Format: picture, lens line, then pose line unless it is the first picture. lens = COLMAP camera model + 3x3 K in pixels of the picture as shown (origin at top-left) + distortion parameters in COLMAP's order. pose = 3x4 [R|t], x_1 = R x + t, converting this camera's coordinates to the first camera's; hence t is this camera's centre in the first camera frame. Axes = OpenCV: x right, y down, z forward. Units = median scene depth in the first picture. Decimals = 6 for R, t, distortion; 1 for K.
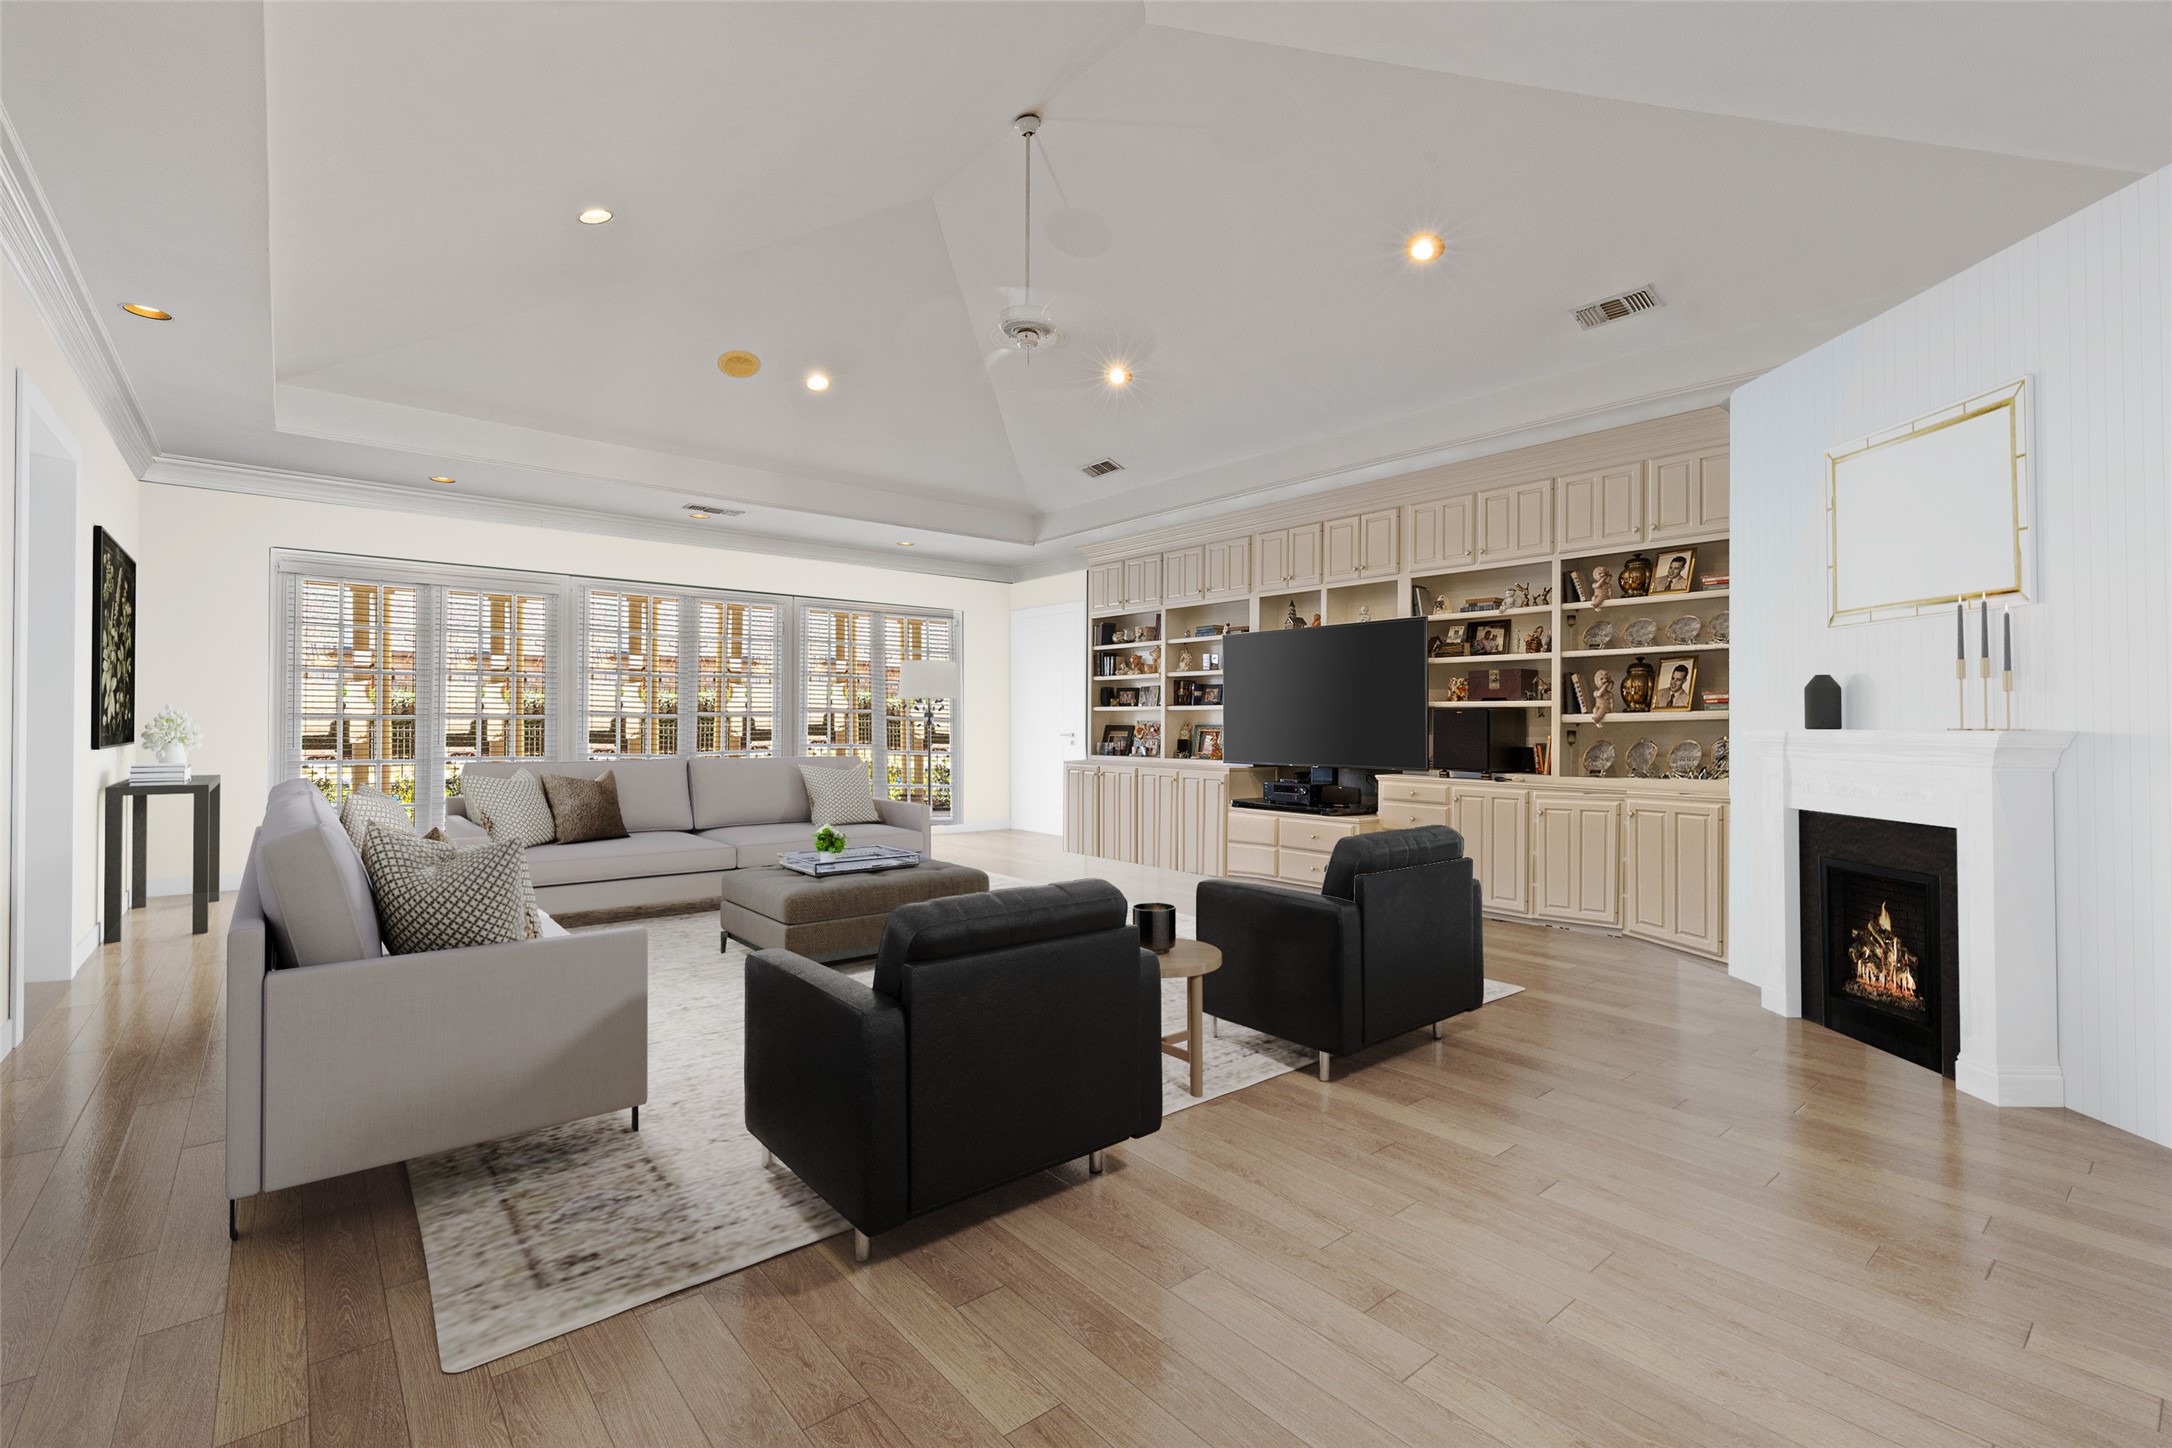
lens RADIAL K [[931.5, 0, 1155.6], [0, 931.5, 720.9], [0, 0, 1]] dist [-0.050351, -0.000389]
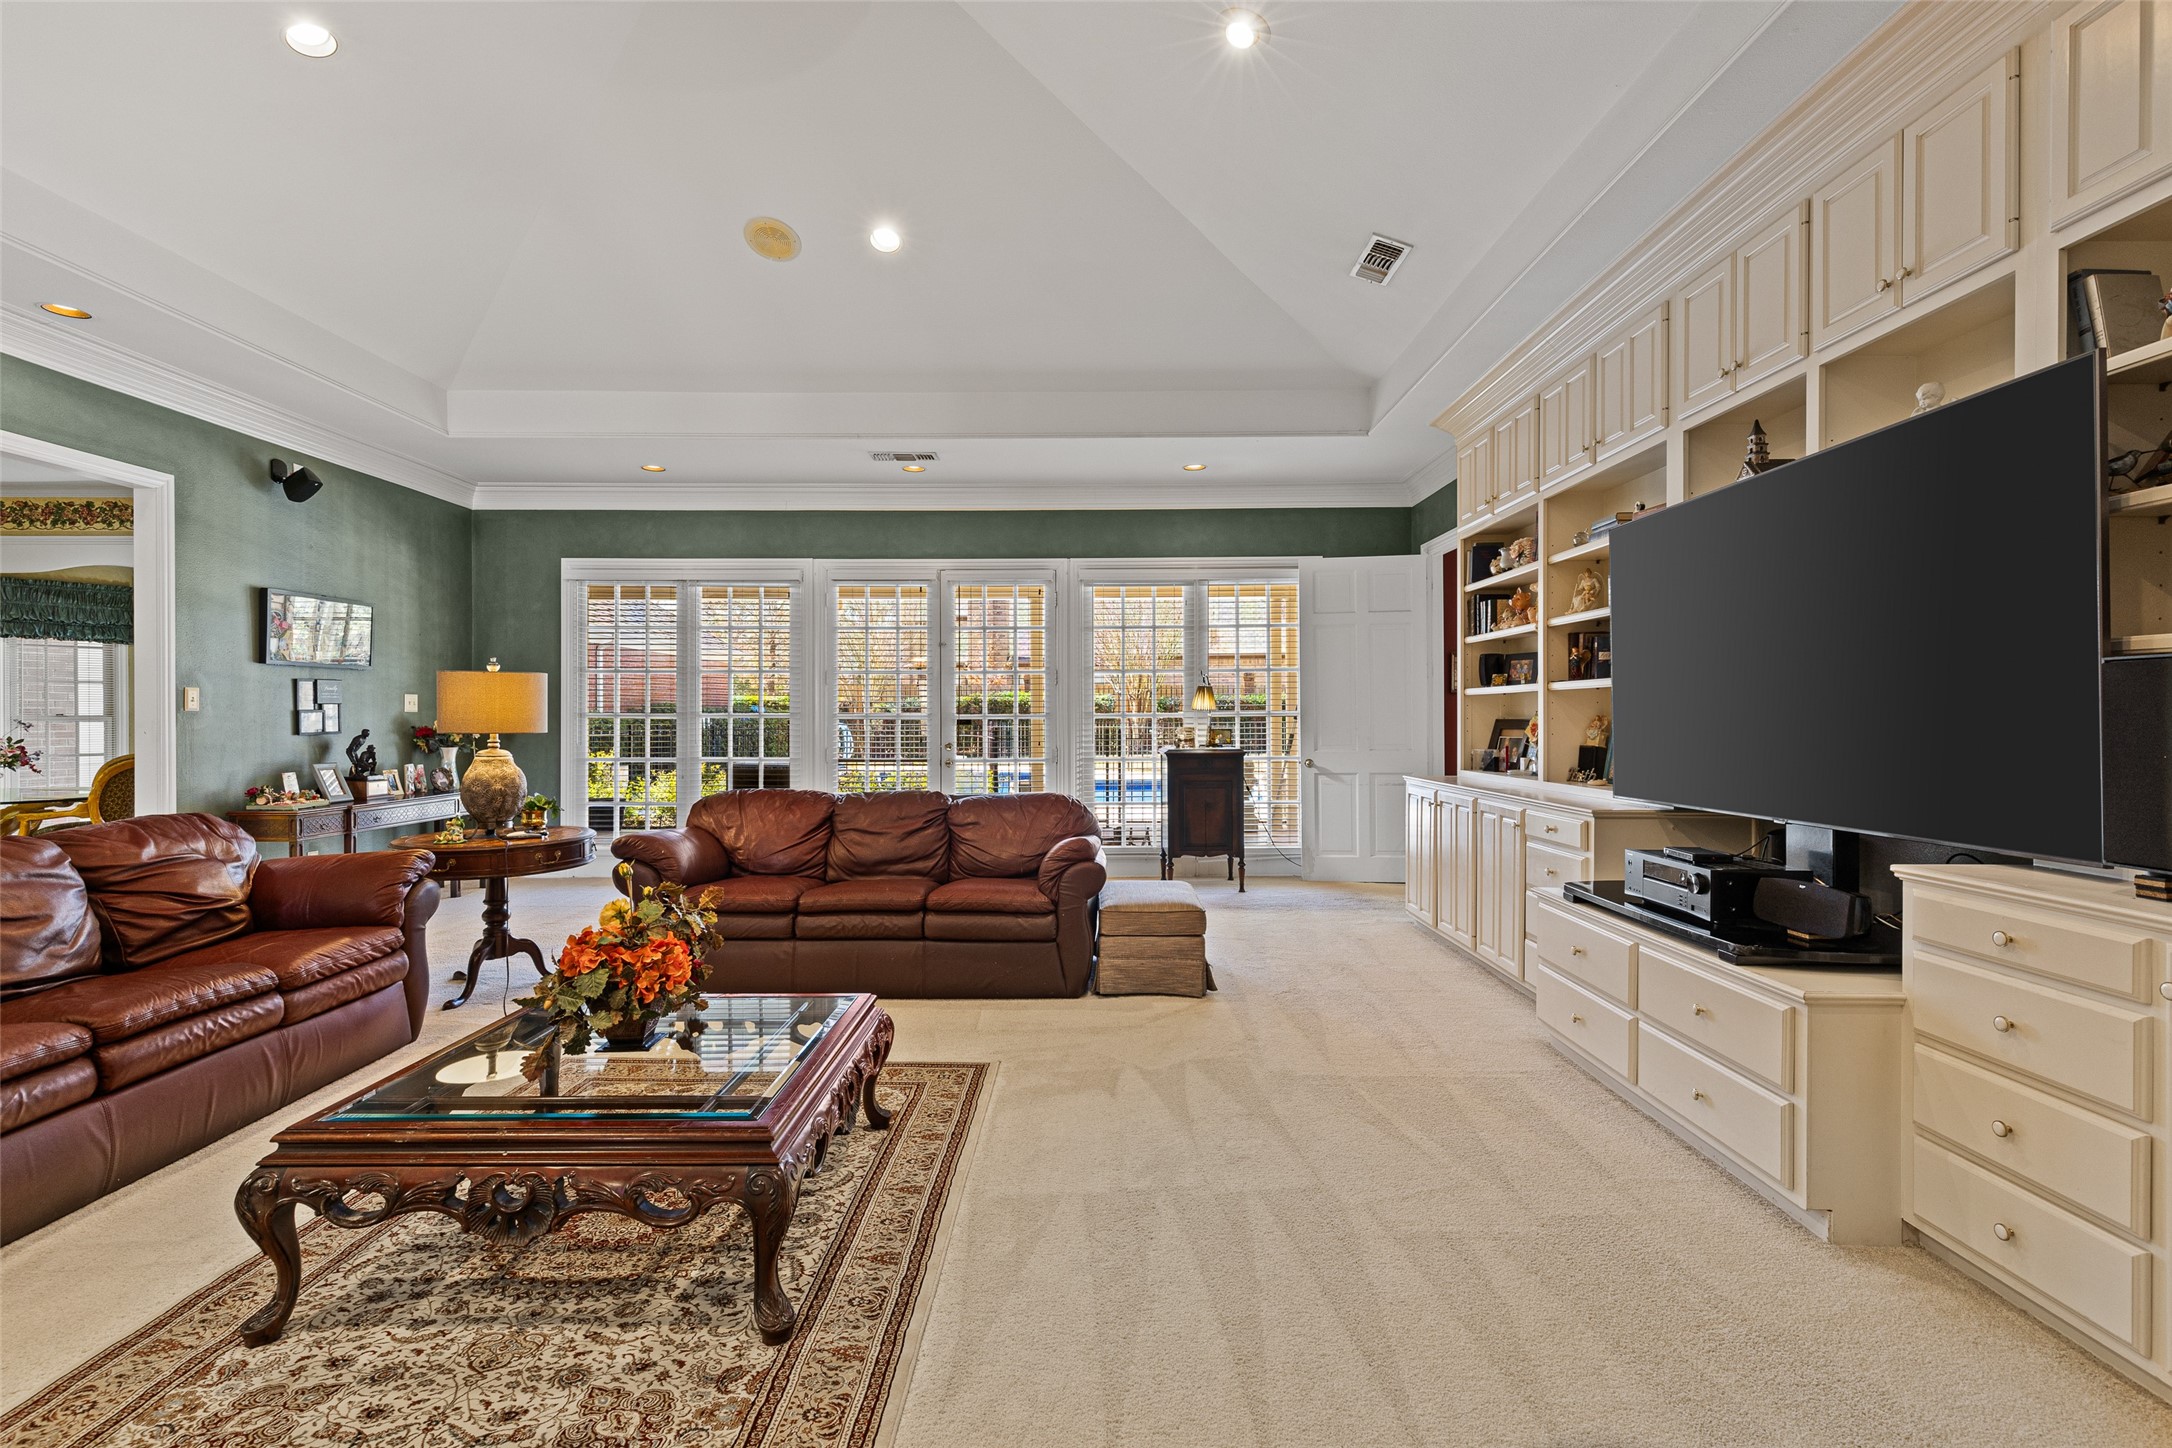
lens RADIAL K [[998.0, 0, 1092.9], [0, 998.0, 717.8], [0, 0, 1]] dist [0.005304, -0.000498]
pose [[0.730455, -0.008402, -0.682909, 0.240016], [0.008255, 0.999960, -0.003473, 0.004651], [0.682911, -0.003100, 0.730495, 0.470181]]
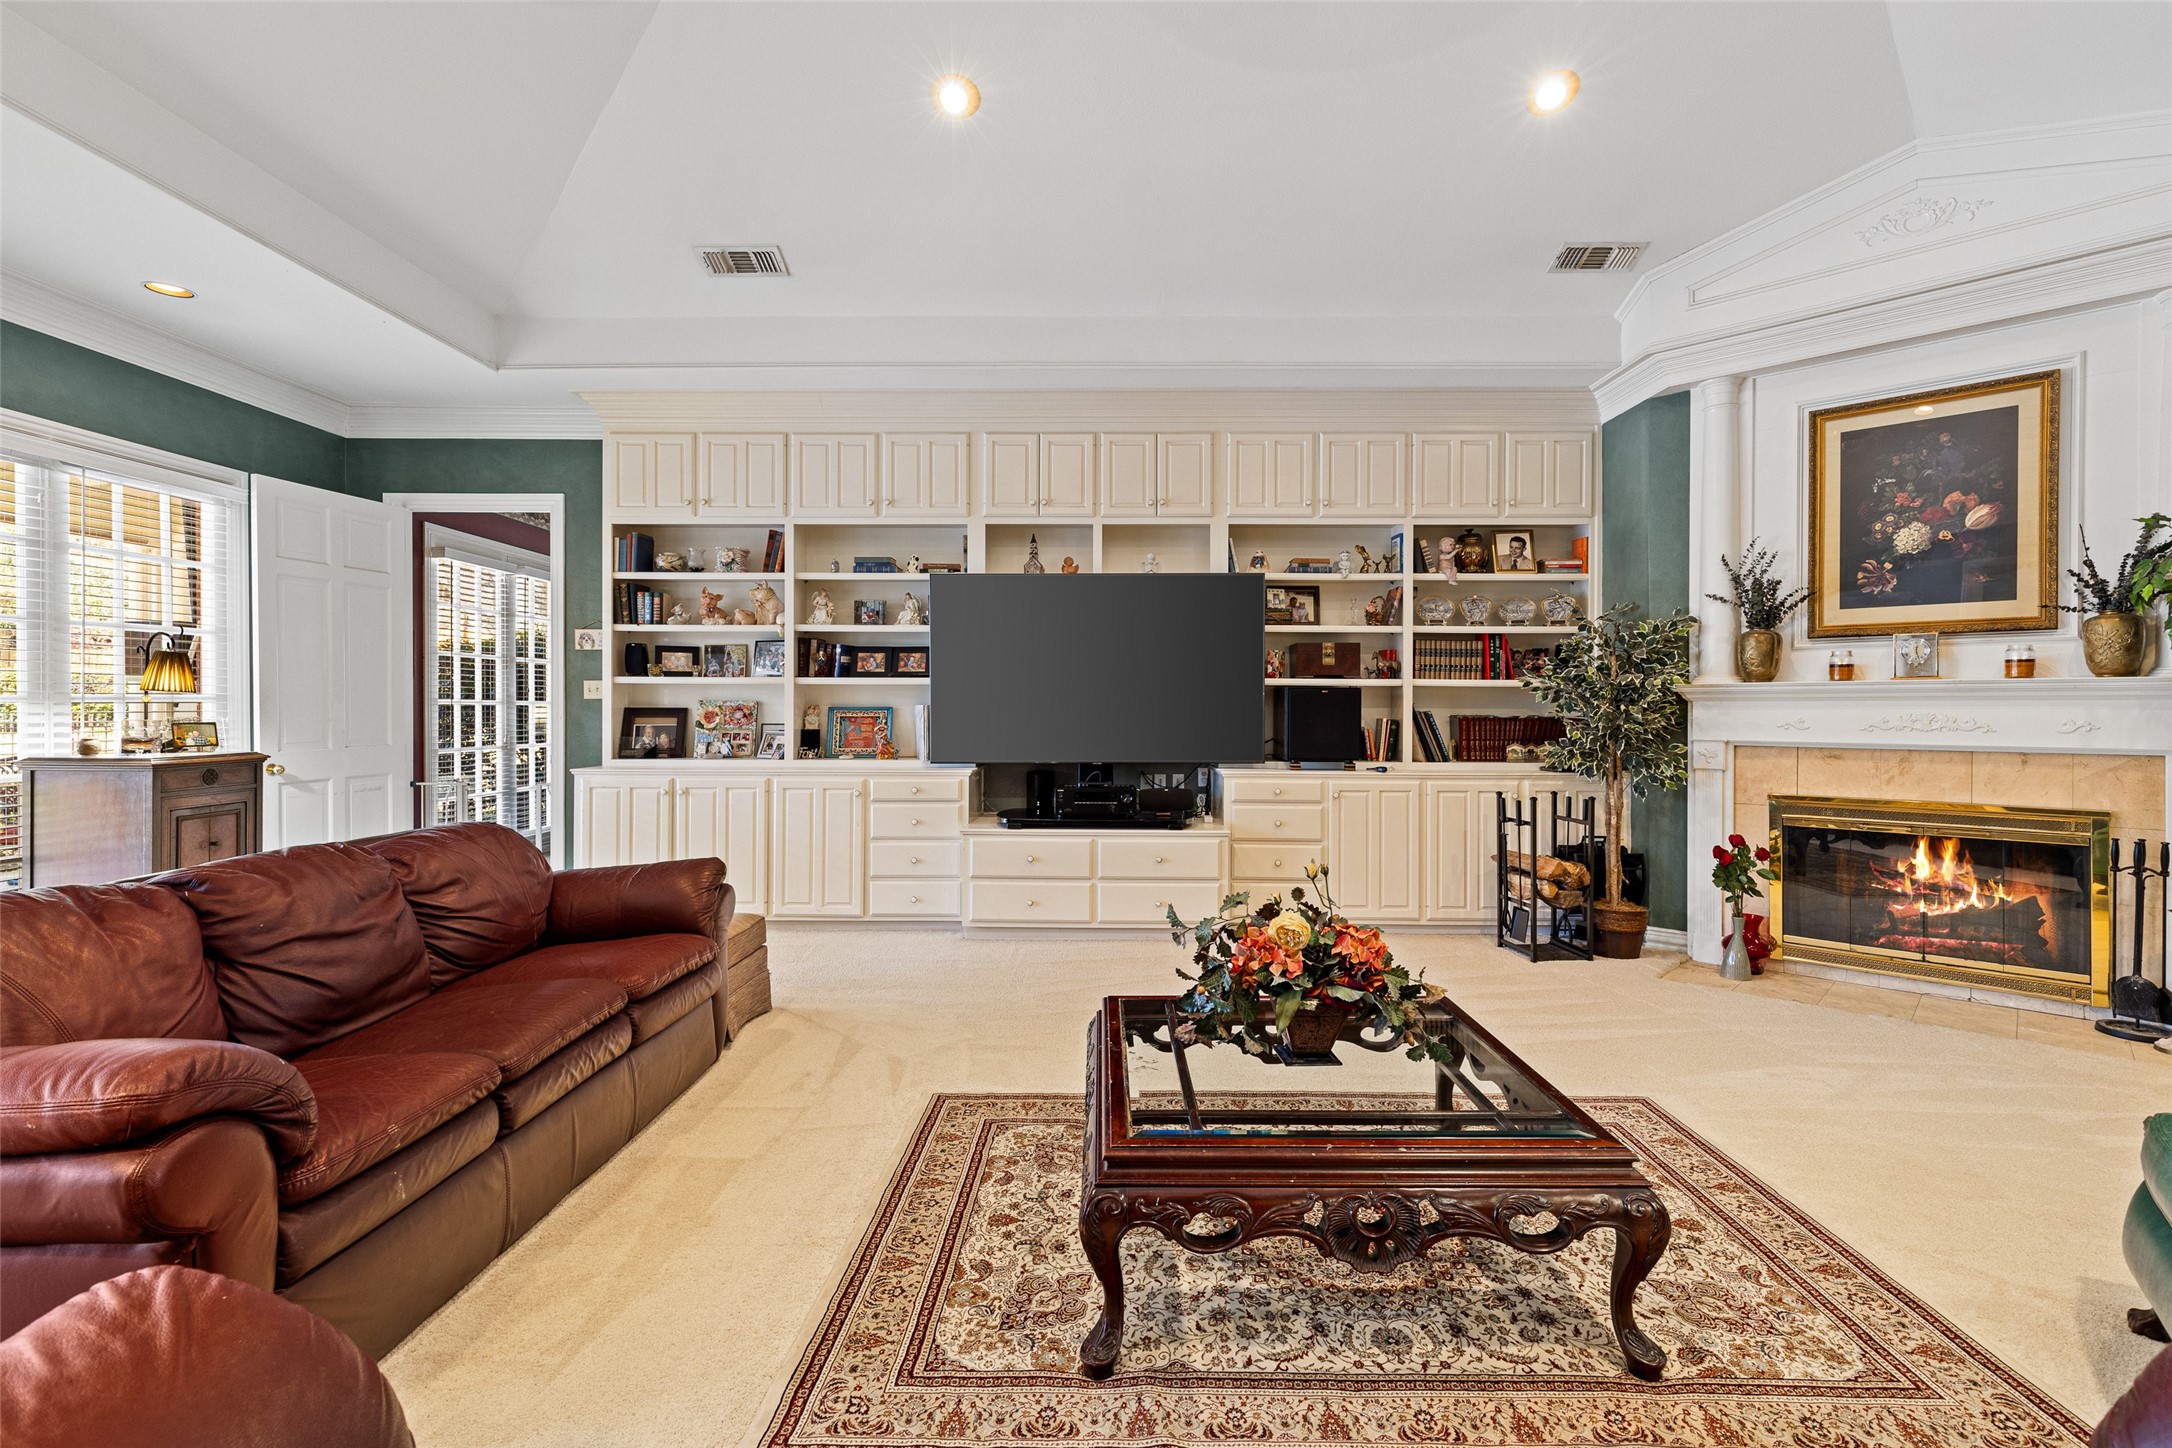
lens RADIAL K [[998.0, 0, 1092.9], [0, 998.0, 717.8], [0, 0, 1]] dist [0.005304, -0.000498]
pose [[0.679490, -0.011499, 0.733595, -0.400411], [-0.001697, 0.999850, 0.017245, -0.000653], [-0.733683, -0.012963, 0.679369, 0.446246]]
